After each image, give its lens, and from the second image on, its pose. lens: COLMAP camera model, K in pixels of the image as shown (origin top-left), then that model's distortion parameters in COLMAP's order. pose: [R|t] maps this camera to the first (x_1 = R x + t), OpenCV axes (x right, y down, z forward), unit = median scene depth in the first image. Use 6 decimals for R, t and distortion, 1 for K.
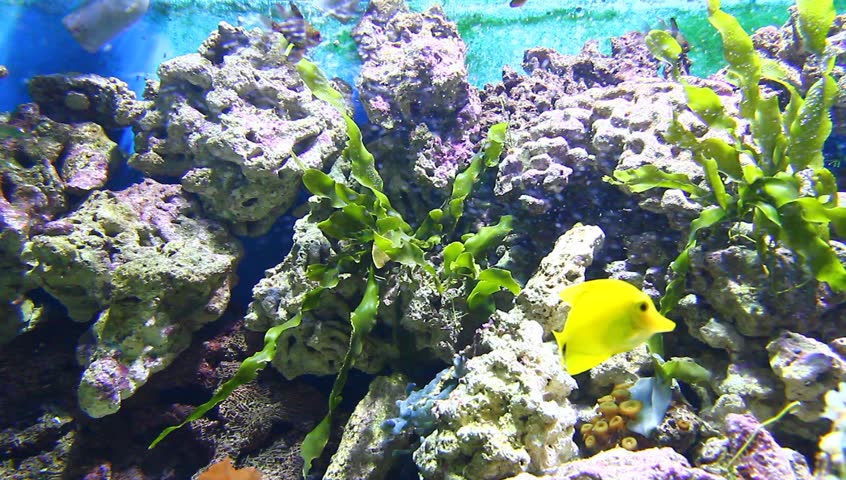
lens RADIAL K [[632.6, 0, 423.0], [0, 632.6, 240.0], [0, 0, 1]] dist [0.002370, 0.119953]
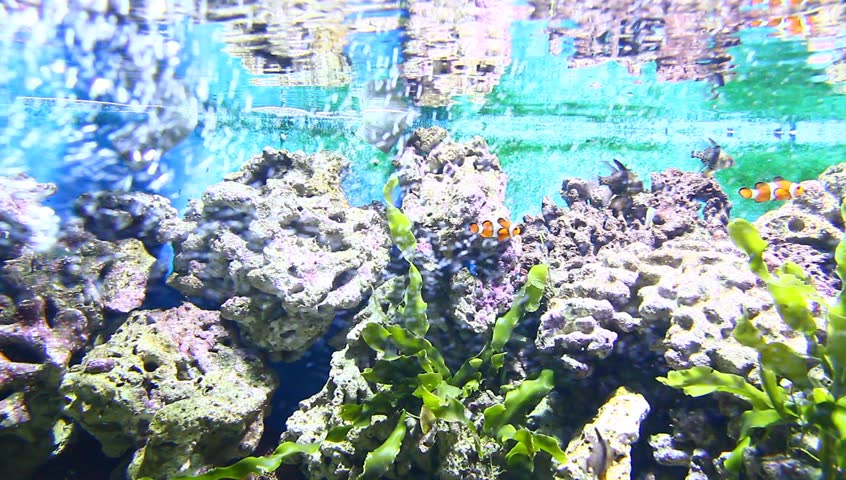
lens RADIAL K [[637.1, 0, 423.0], [0, 637.1, 240.0], [0, 0, 1]] dist [0.003716, 0.122391]
pose [[0.999209, 0.038624, -0.009459, -0.057835], [-0.038916, 0.998702, -0.032859, -0.189500], [0.008177, 0.033201, 0.999415, -0.010098]]
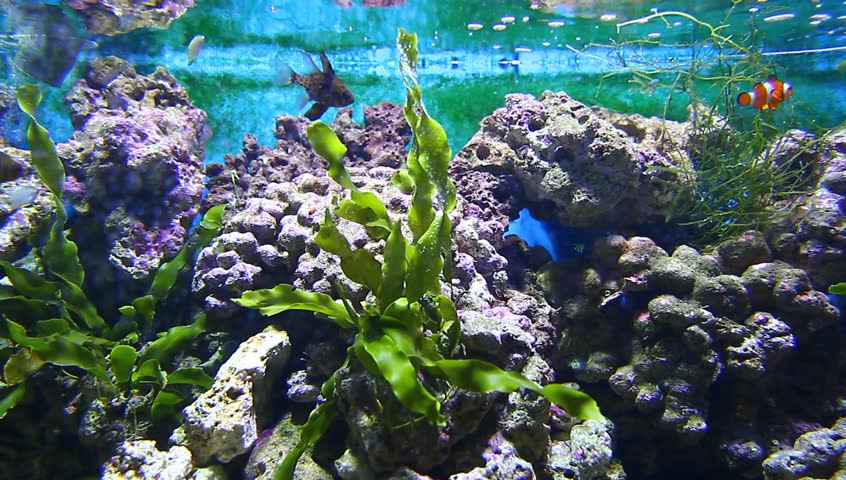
lens RADIAL K [[696.2, 0, 398.7], [0, 696.2, 242.4], [0, 0, 1]] dist [0.094390, 0.000986]
pose [[0.998705, 0.004319, 0.050690, 0.339326], [-0.003235, 0.999764, -0.021460, -0.112941], [-0.050771, 0.021268, 0.998484, -0.023891]]
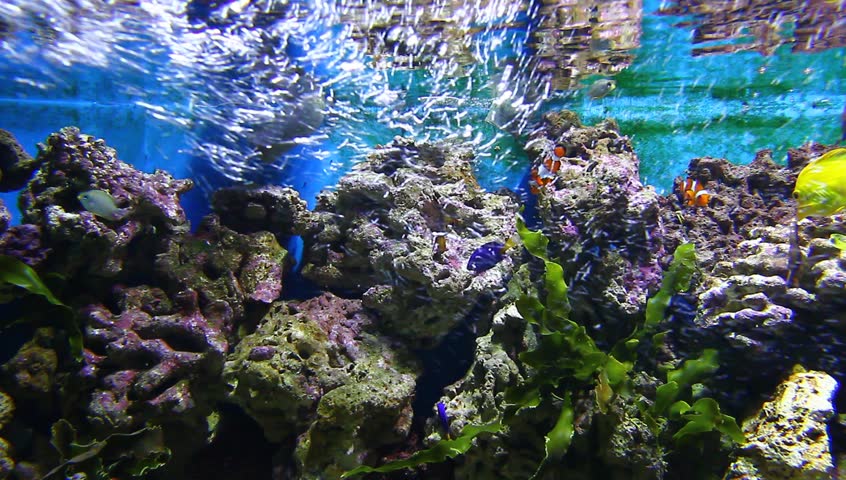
lens RADIAL K [[637.1, 0, 423.0], [0, 637.1, 240.0], [0, 0, 1]] dist [0.003716, 0.122391]
pose [[0.999030, 0.010053, -0.042862, -0.253593], [-0.011486, 0.999379, -0.033310, -0.158531], [0.042500, 0.033770, 0.998526, -0.015321]]
